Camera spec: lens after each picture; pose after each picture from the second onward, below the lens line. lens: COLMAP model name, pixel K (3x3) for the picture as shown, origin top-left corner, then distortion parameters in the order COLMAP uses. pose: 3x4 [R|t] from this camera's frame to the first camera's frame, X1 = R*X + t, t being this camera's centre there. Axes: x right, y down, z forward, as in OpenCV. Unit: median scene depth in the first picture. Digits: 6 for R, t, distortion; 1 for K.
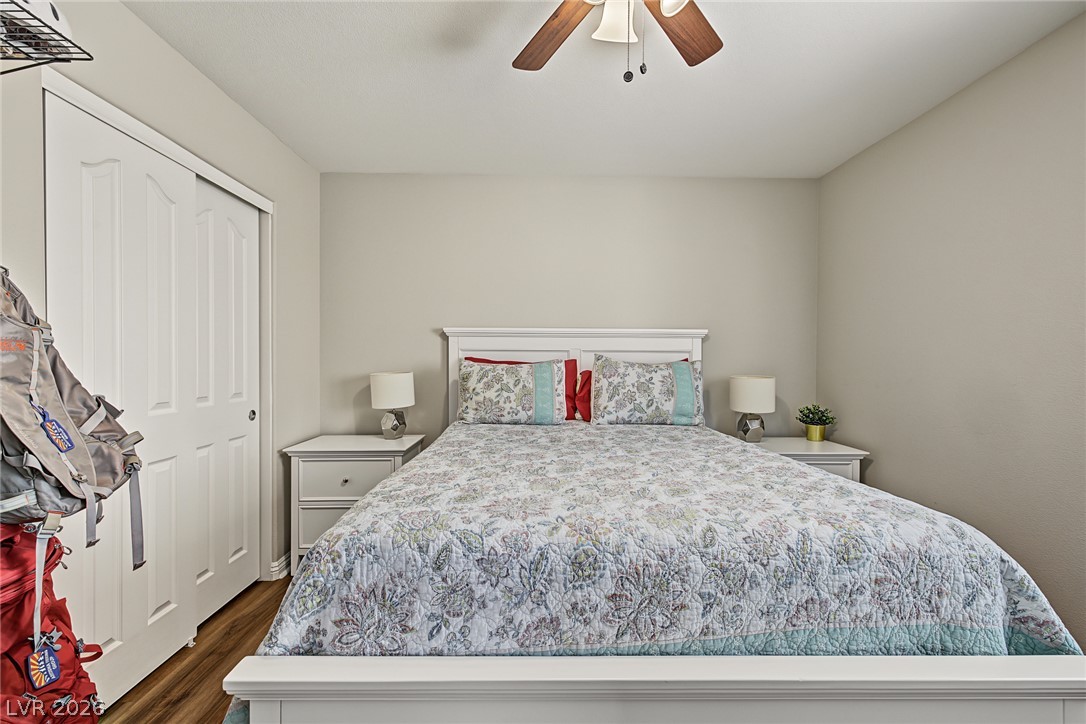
lens RADIAL K [[478.0, 0, 546.4], [0, 478.0, 368.2], [0, 0, 1]] dist [0.004727, -0.000509]
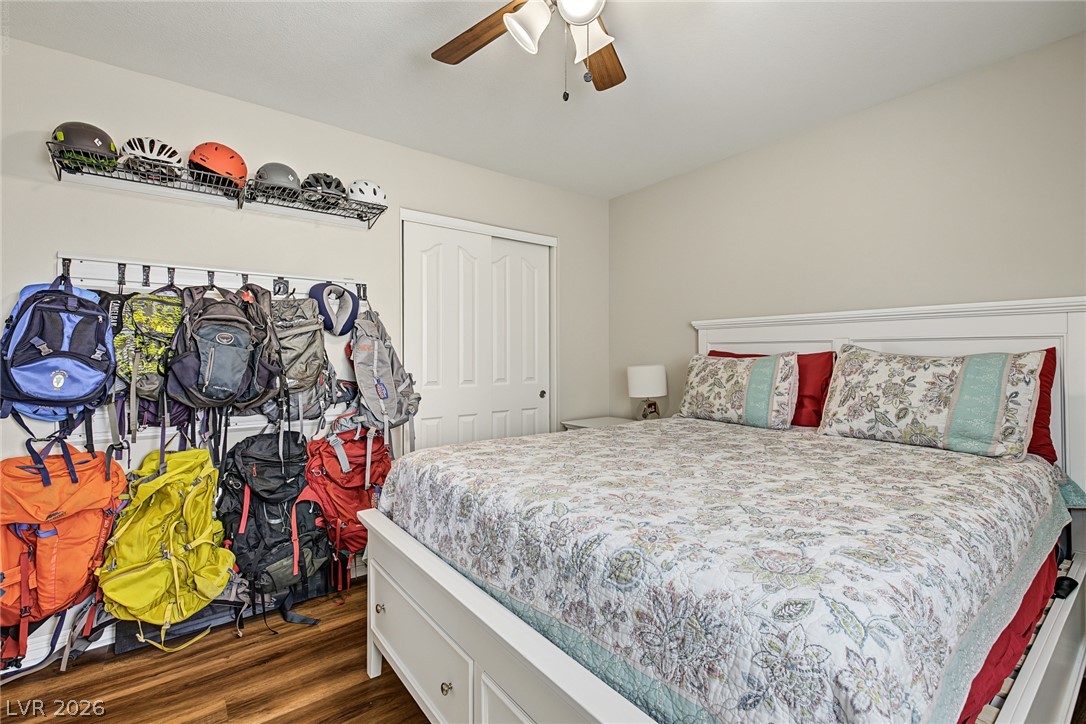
lens RADIAL K [[478.0, 0, 508.0], [0, 478.0, 354.1], [0, 0, 1]] dist [0.004727, -0.000509]
pose [[0.572805, -0.005329, -0.819674, 1.208298], [-0.010660, 0.999846, -0.013951, 0.005736], [0.819622, 0.016729, 0.572660, 0.319280]]
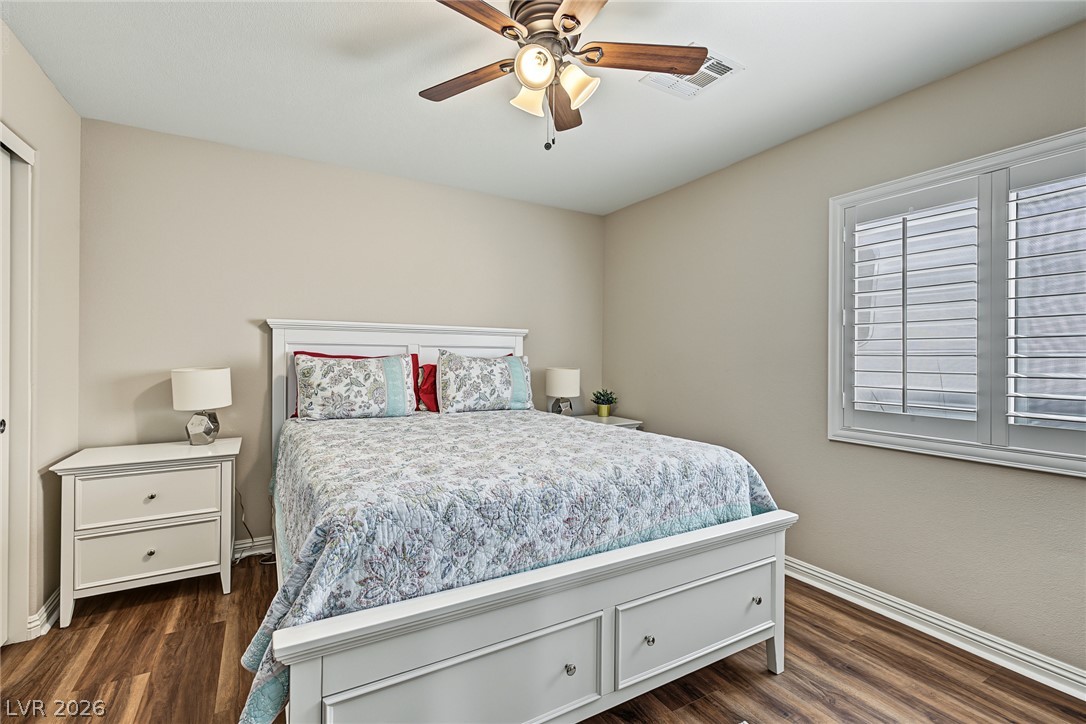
lens RADIAL K [[478.0, 0, 547.5], [0, 478.0, 364.1], [0, 0, 1]] dist [0.004727, -0.000509]
pose [[0.878625, -0.006764, 0.477464, -0.576406], [0.005361, 0.999976, 0.004301, 0.002246], [-0.477482, -0.001219, 0.878641, -0.224664]]
